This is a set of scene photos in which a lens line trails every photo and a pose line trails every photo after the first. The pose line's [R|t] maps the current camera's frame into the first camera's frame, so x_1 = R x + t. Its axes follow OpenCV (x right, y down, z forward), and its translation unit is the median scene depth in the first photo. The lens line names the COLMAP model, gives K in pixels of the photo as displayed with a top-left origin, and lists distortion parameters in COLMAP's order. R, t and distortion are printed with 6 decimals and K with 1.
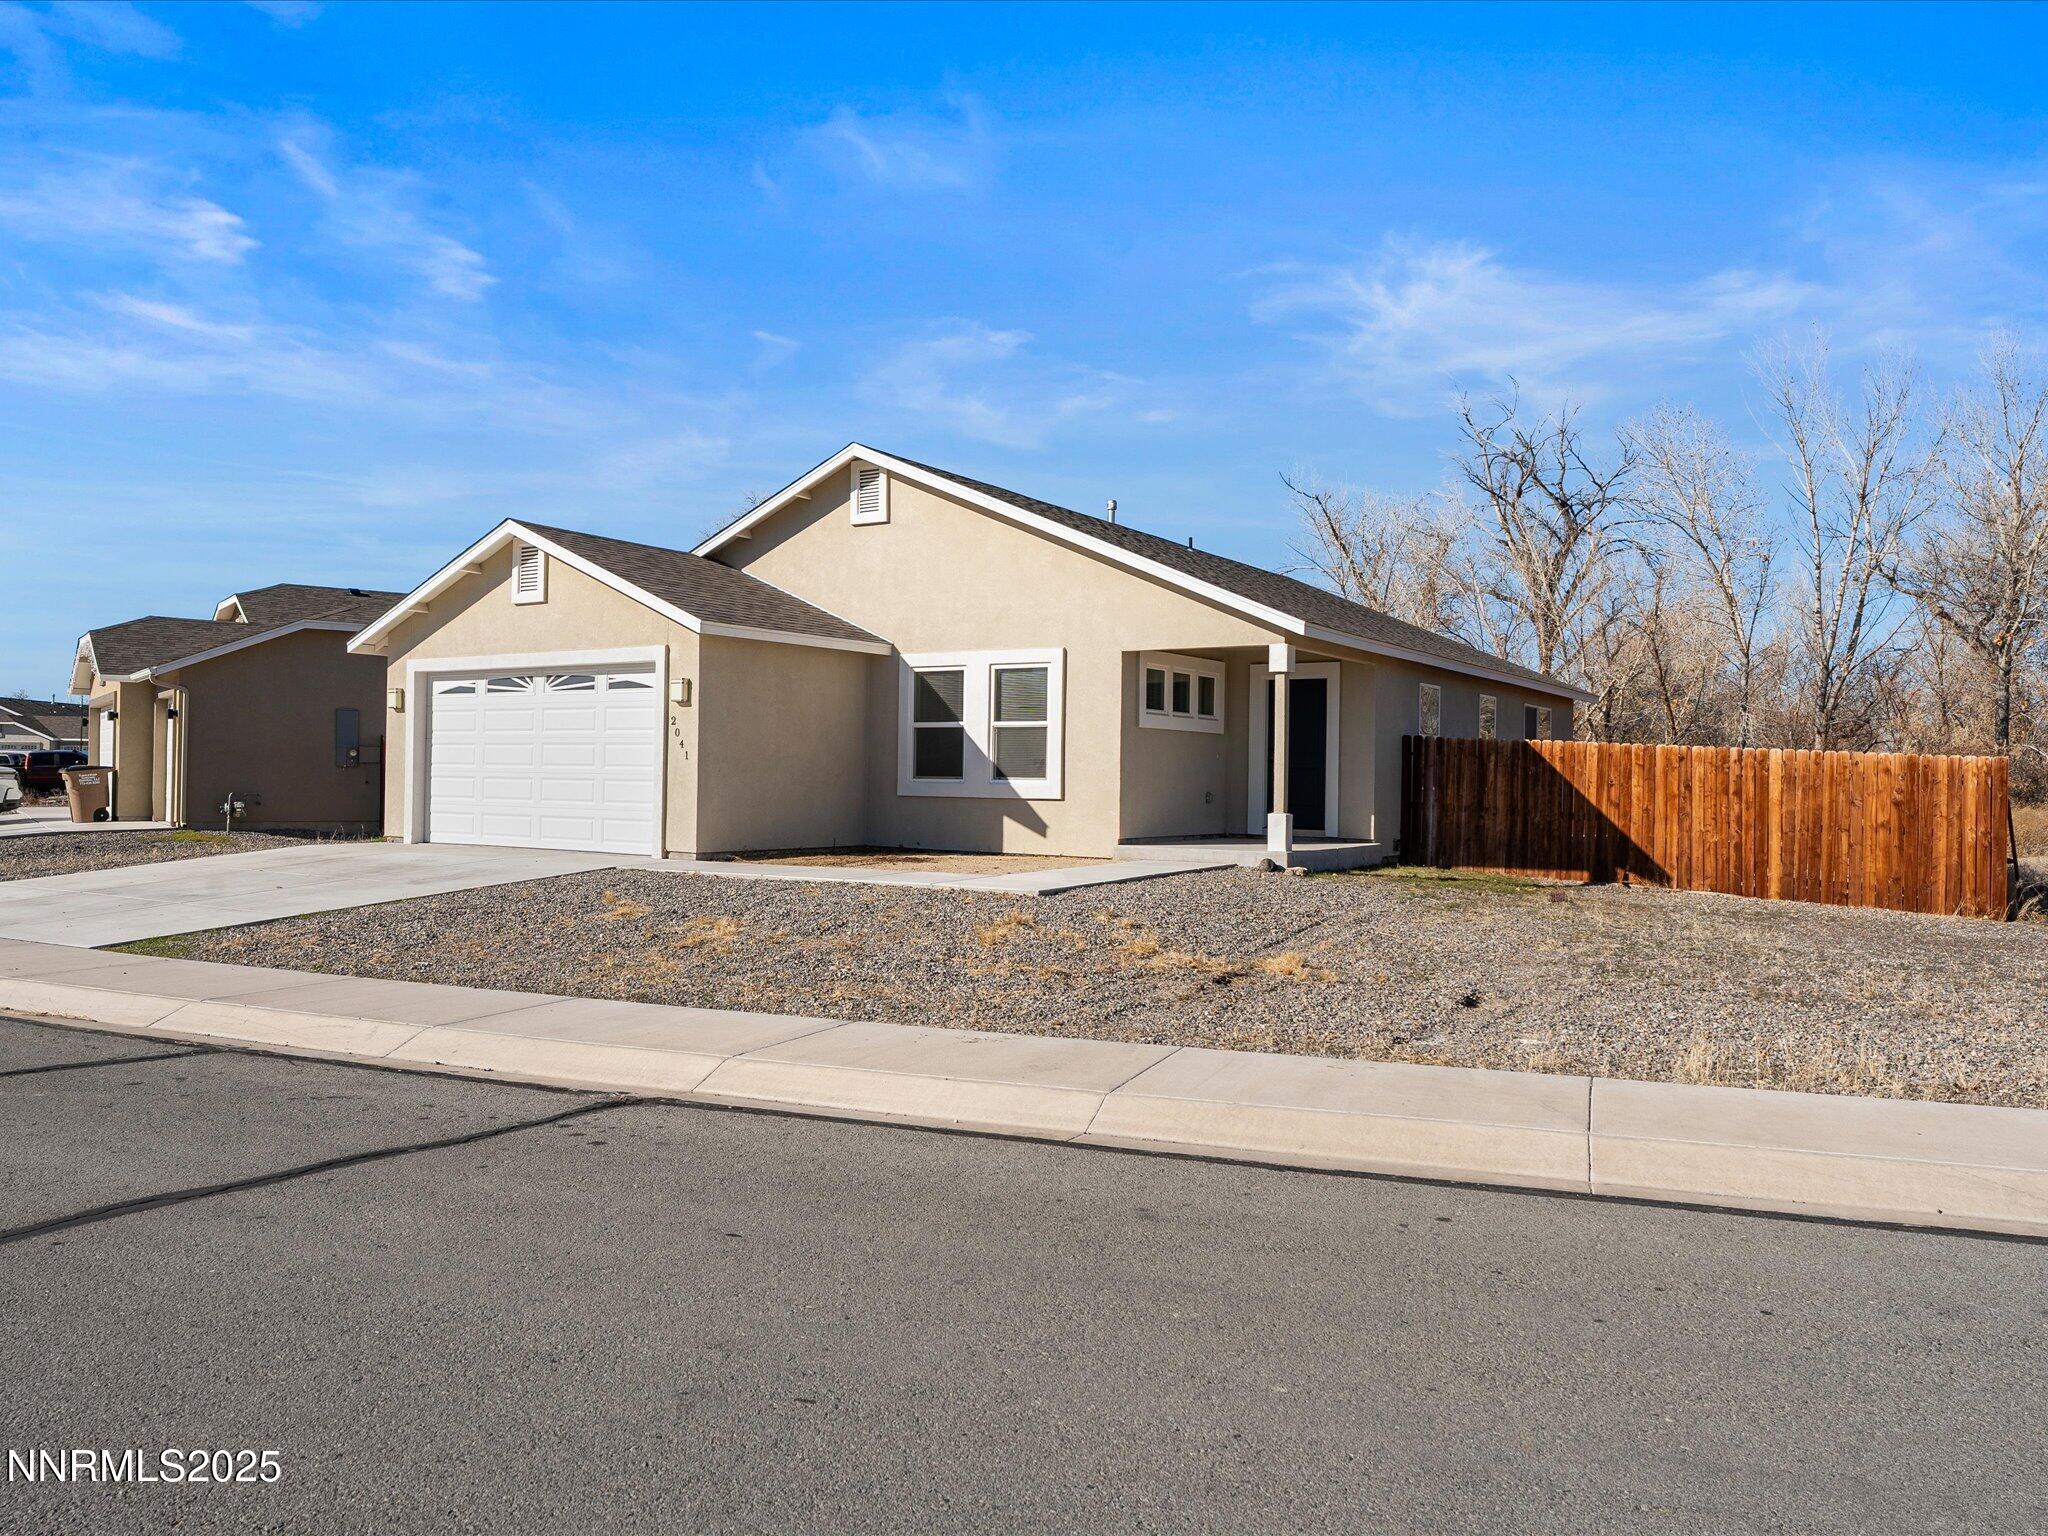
lens RADIAL K [[1497.9, 0, 1055.8], [0, 1497.9, 763.1], [0, 0, 1]] dist [0.058851, -0.041681]
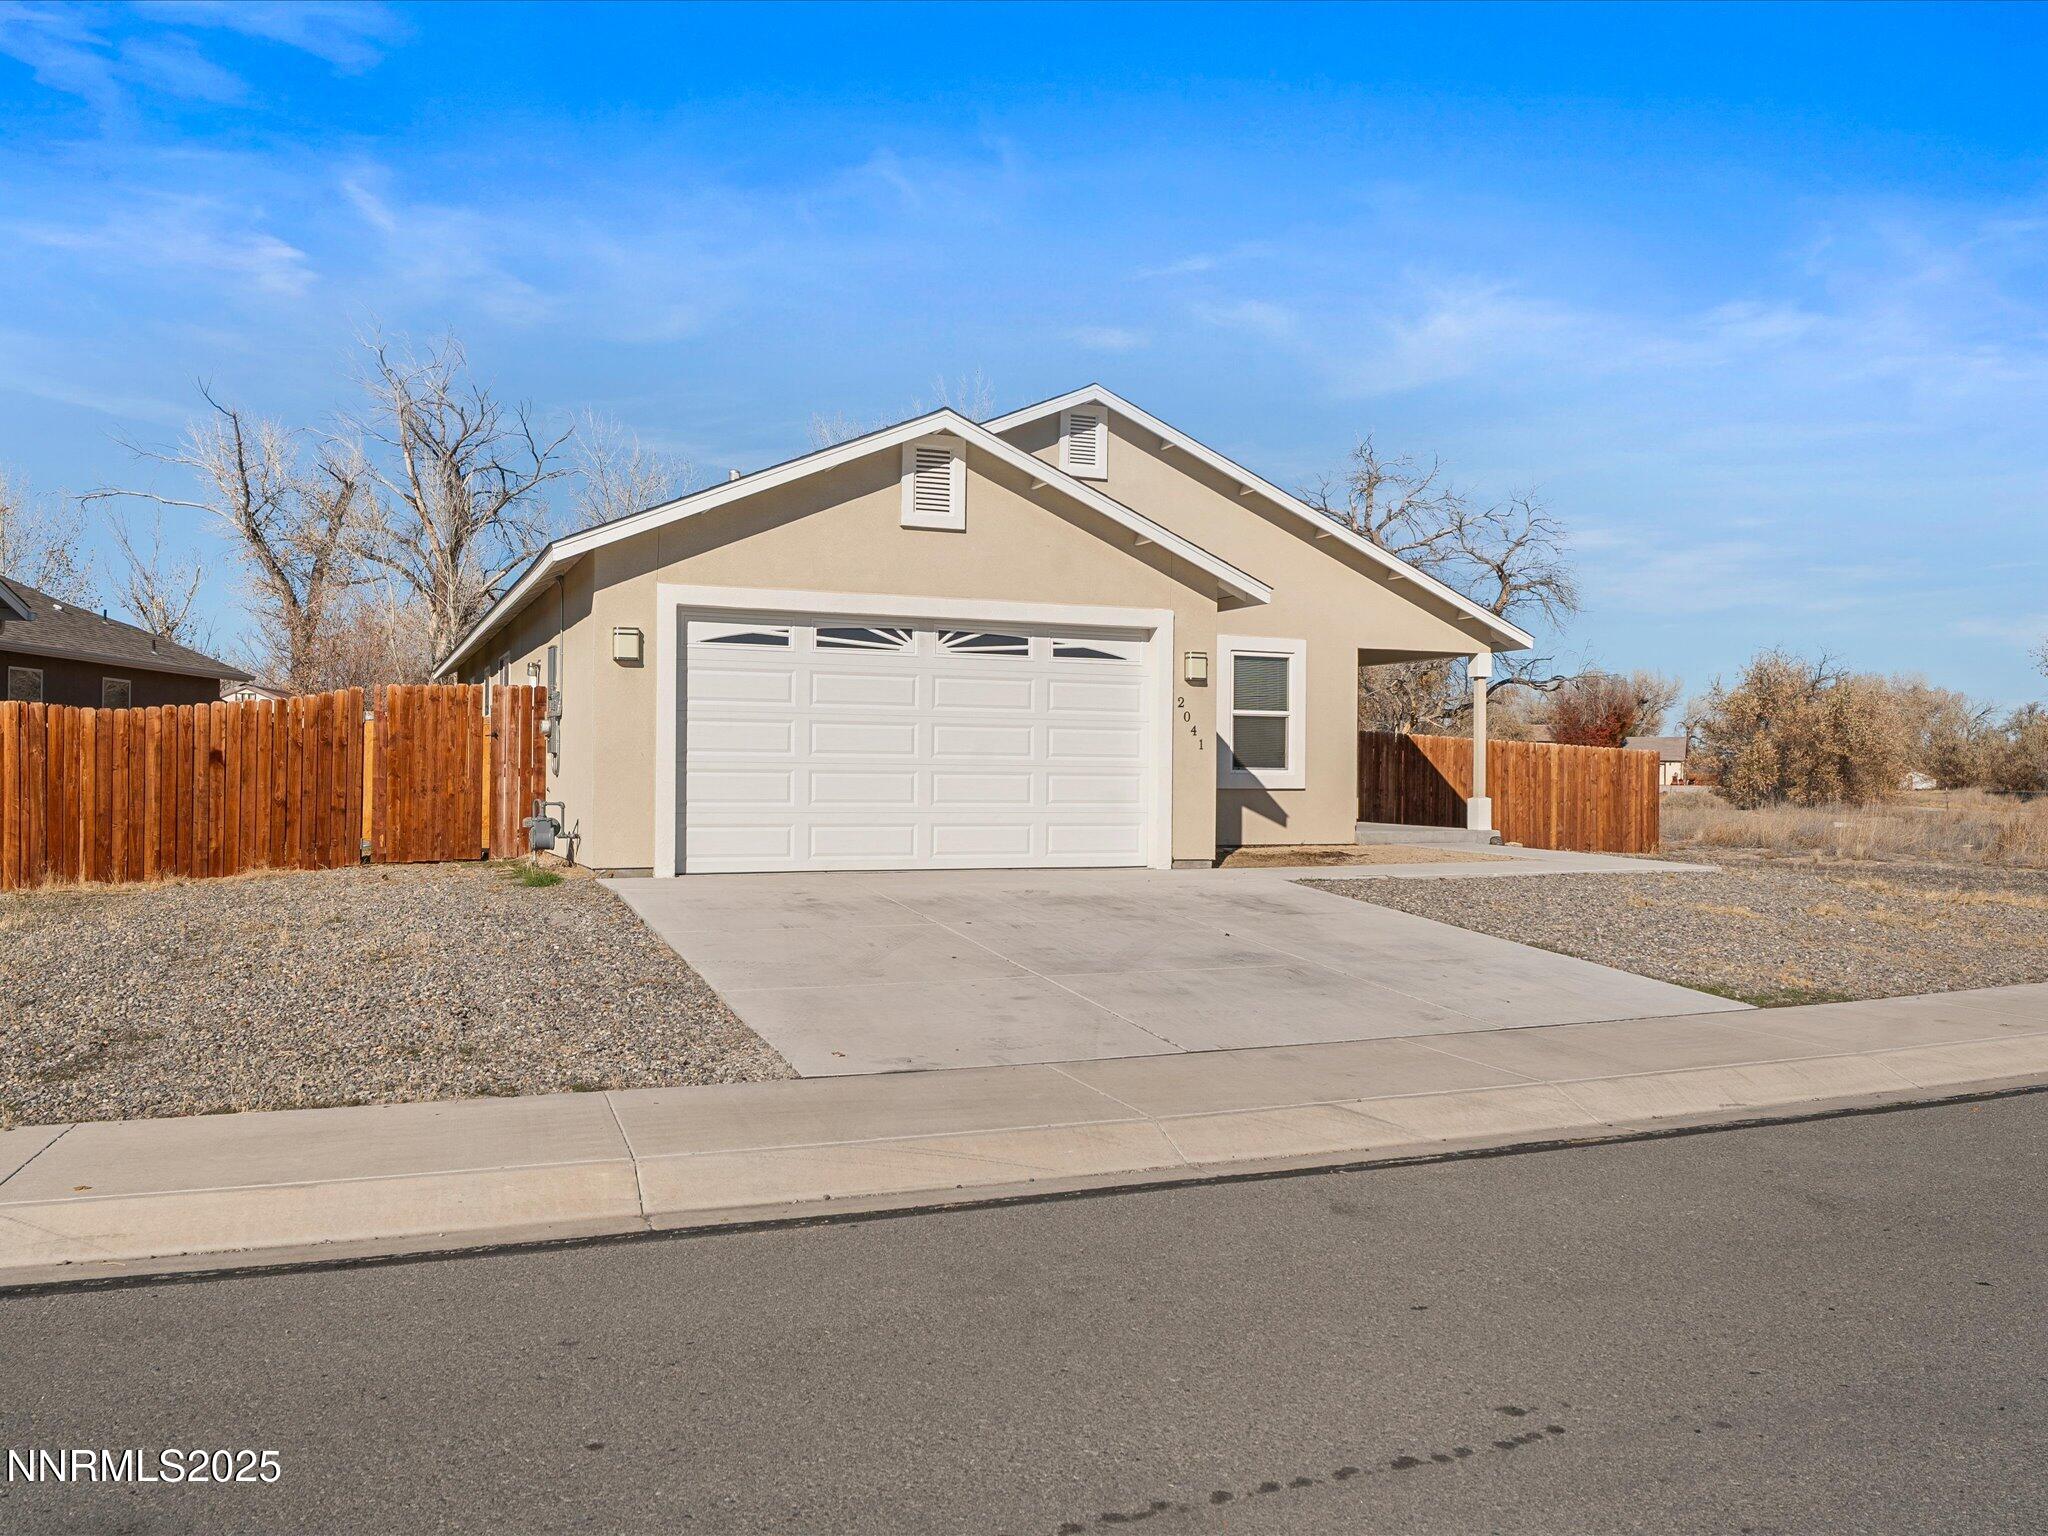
lens RADIAL K [[1588.5, 0, 1010.3], [0, 1588.5, 766.0], [0, 0, 1]] dist [-0.015920, 0.012887]
pose [[0.576118, -0.004694, 0.817353, -0.972884], [-0.010419, 0.999860, 0.013086, -0.002962], [-0.817300, -0.016055, 0.575988, 0.538411]]
